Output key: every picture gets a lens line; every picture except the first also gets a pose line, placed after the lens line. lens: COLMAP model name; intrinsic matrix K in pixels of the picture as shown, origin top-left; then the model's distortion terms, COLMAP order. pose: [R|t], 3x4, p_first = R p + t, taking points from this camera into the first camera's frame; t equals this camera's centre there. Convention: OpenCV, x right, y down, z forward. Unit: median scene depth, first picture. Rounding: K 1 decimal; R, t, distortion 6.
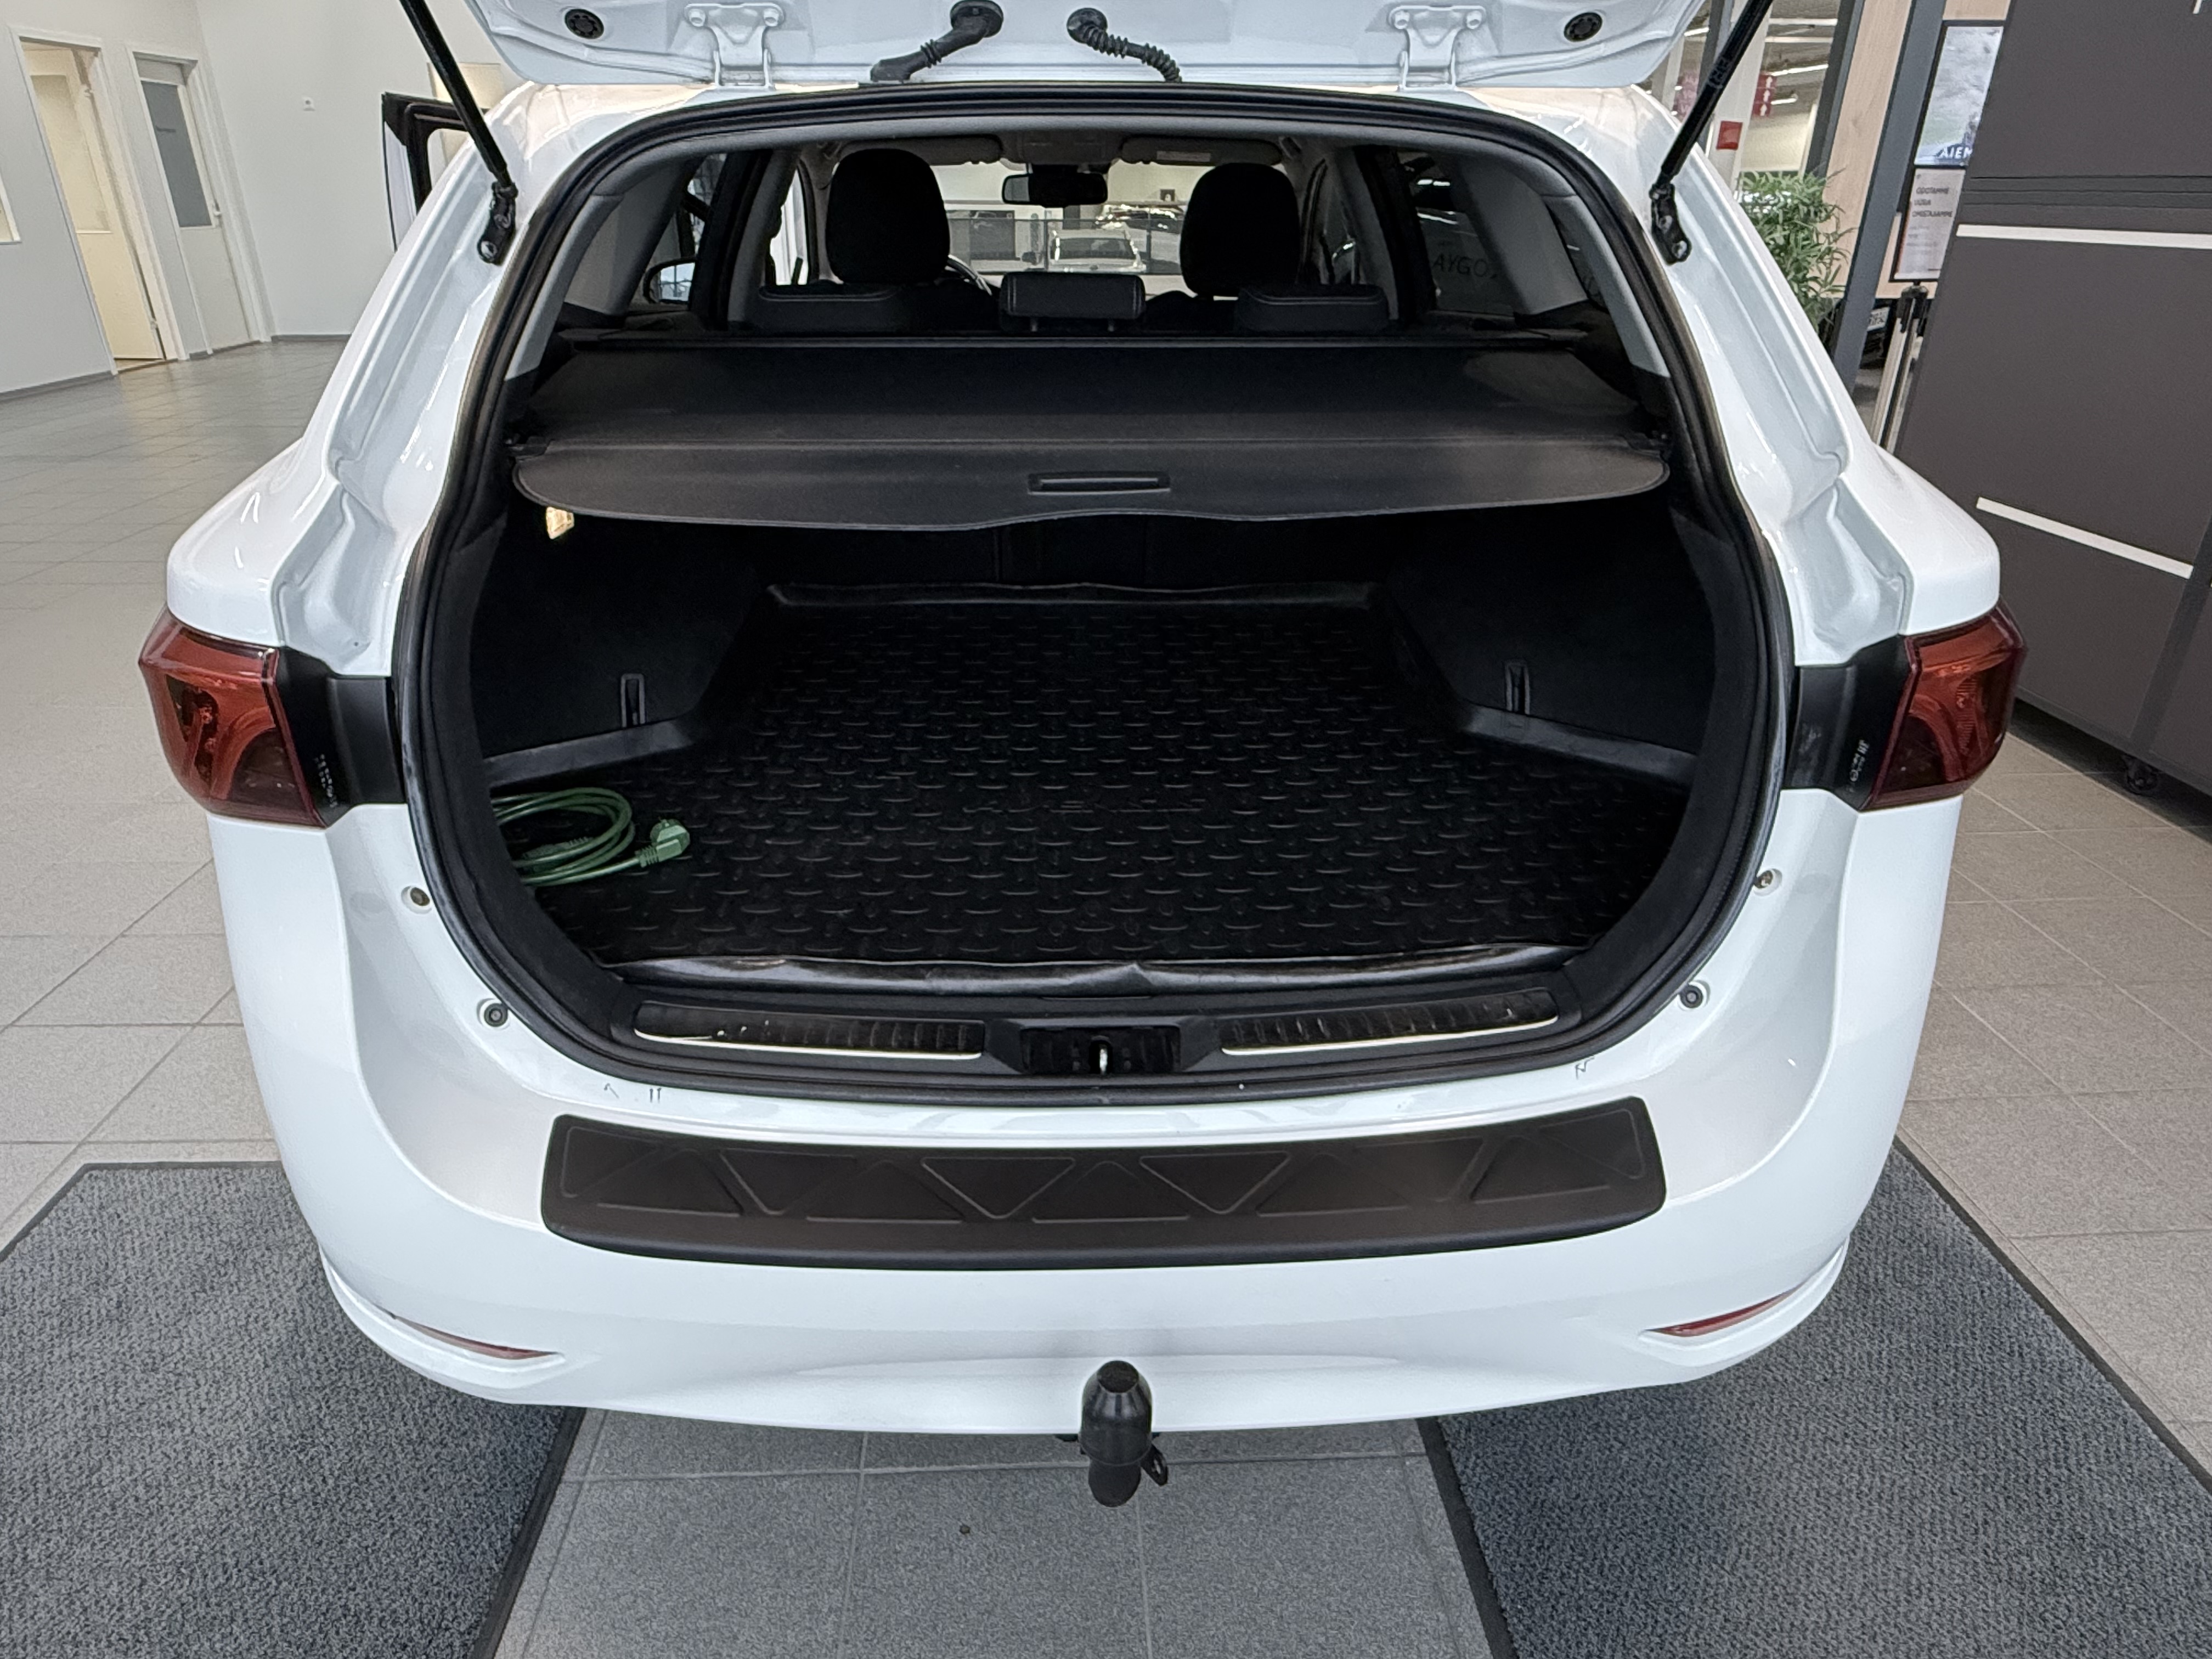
lens RADIAL K [[1326.8, 0, 1093.5], [0, 1326.8, 830.8], [0, 0, 1]] dist [-0.002500, -0.000928]
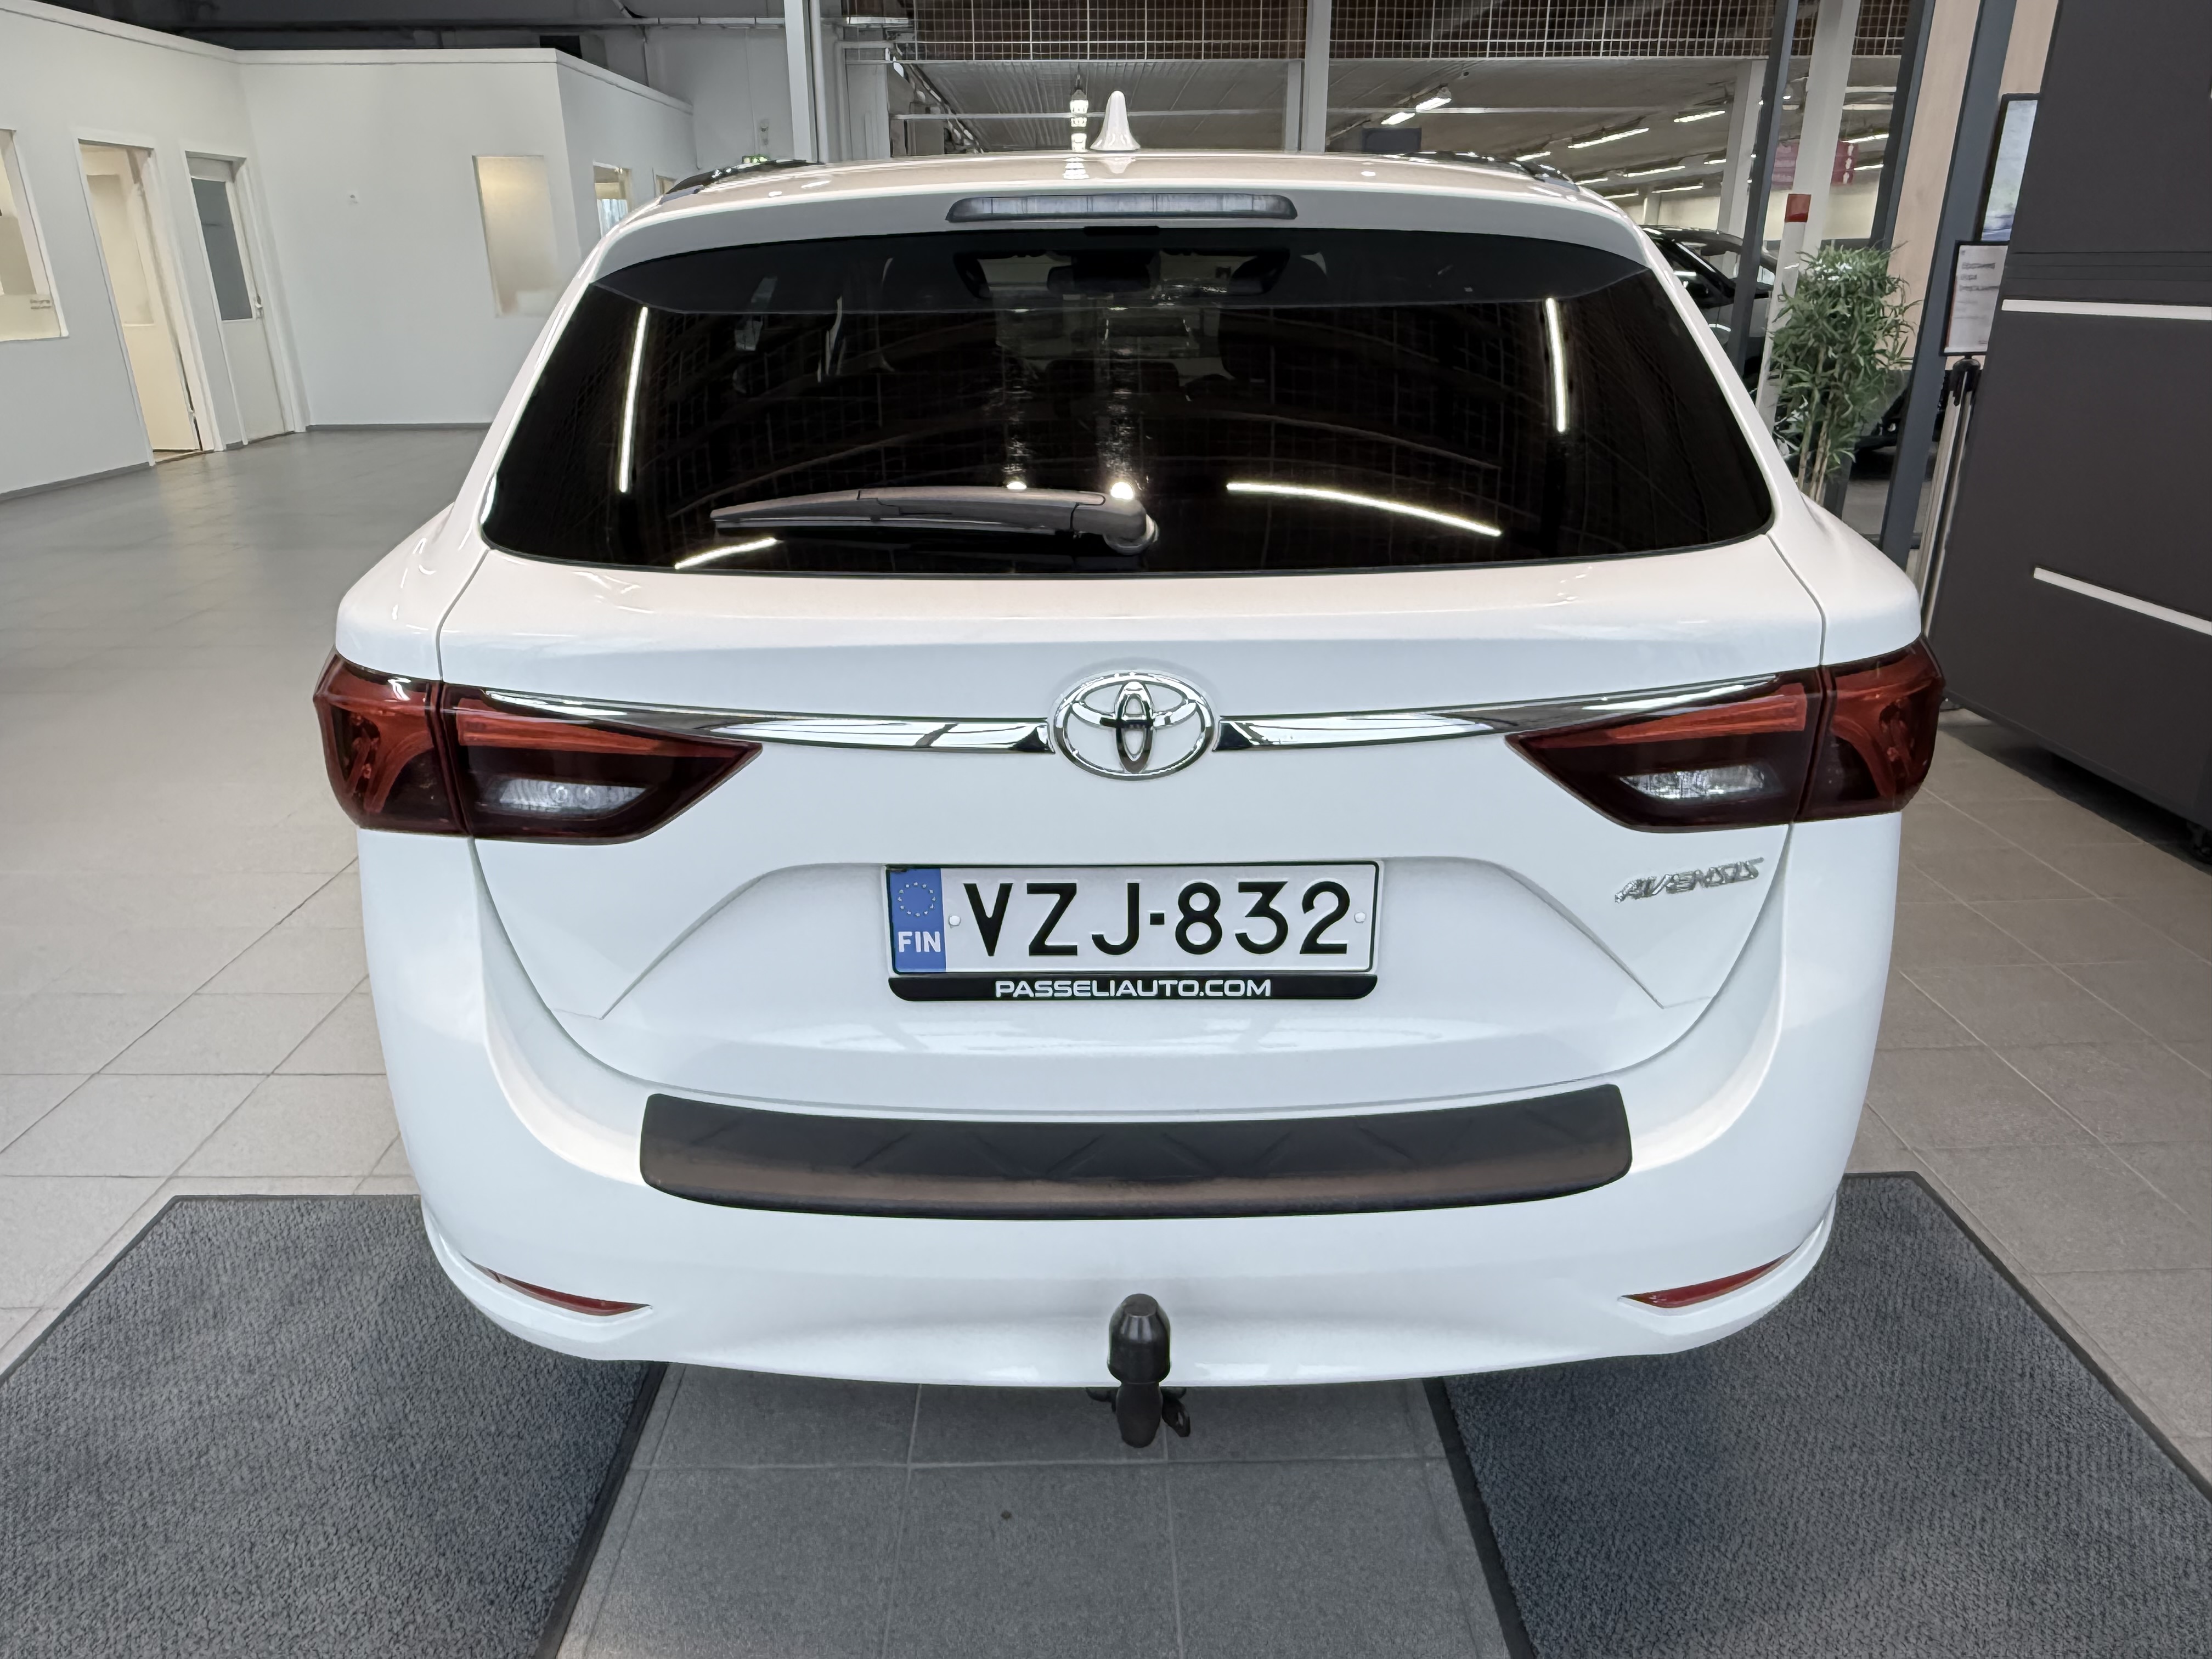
lens RADIAL K [[1447.3, 0, 1107.1], [0, 1447.3, 838.9], [0, 0, 1]] dist [-0.008801, 0.004063]
pose [[0.999588, -0.002832, -0.028572, 0.017522], [0.000748, 0.997353, -0.072702, 0.066239], [0.028702, 0.072651, 0.996944, -0.180774]]
